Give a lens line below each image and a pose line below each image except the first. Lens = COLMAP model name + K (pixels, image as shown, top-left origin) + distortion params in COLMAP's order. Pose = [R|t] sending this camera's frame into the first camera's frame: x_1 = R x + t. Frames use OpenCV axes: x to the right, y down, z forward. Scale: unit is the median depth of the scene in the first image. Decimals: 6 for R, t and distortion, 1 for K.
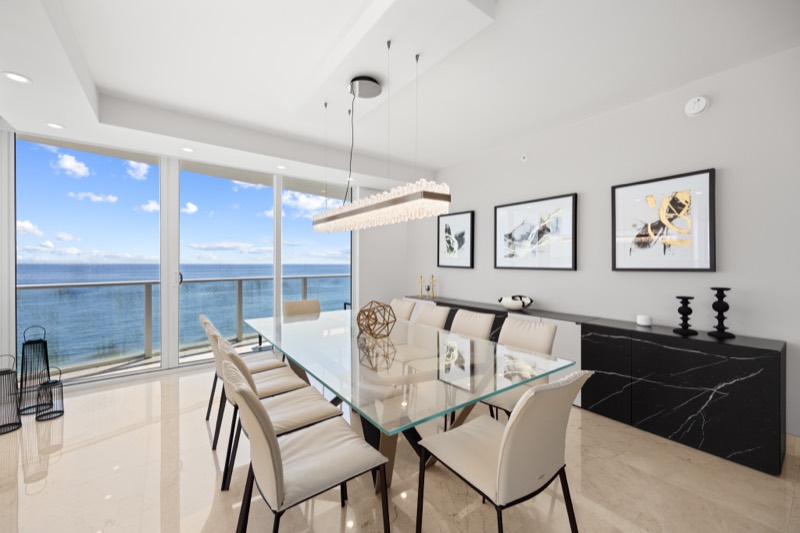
lens RADIAL K [[325.9, 0, 398.9], [0, 325.9, 250.8], [0, 0, 1]] dist [0.000976, -0.000076]
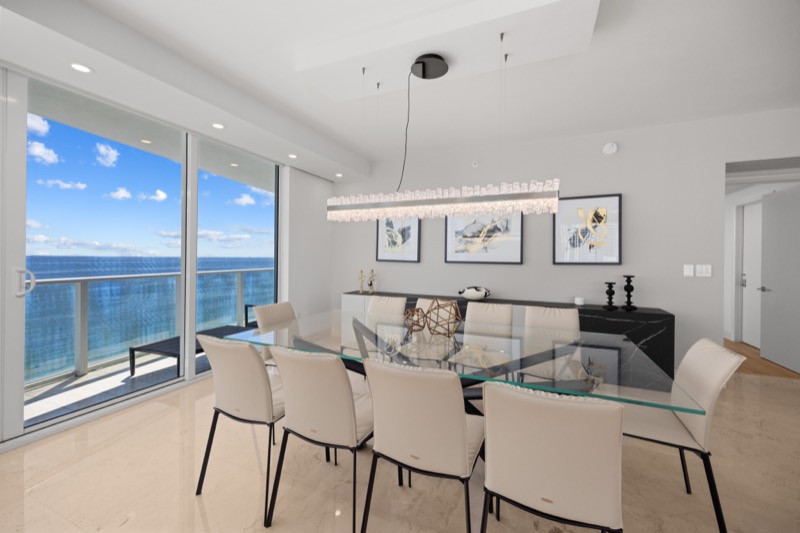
lens RADIAL K [[325.9, 0, 398.9], [0, 325.9, 250.8], [0, 0, 1]] dist [0.000976, -0.000076]
pose [[0.858983, 0.016760, 0.511730, -0.463180], [-0.026829, 0.999564, 0.012298, 0.007201], [-0.511301, -0.024293, 0.859058, 0.186457]]
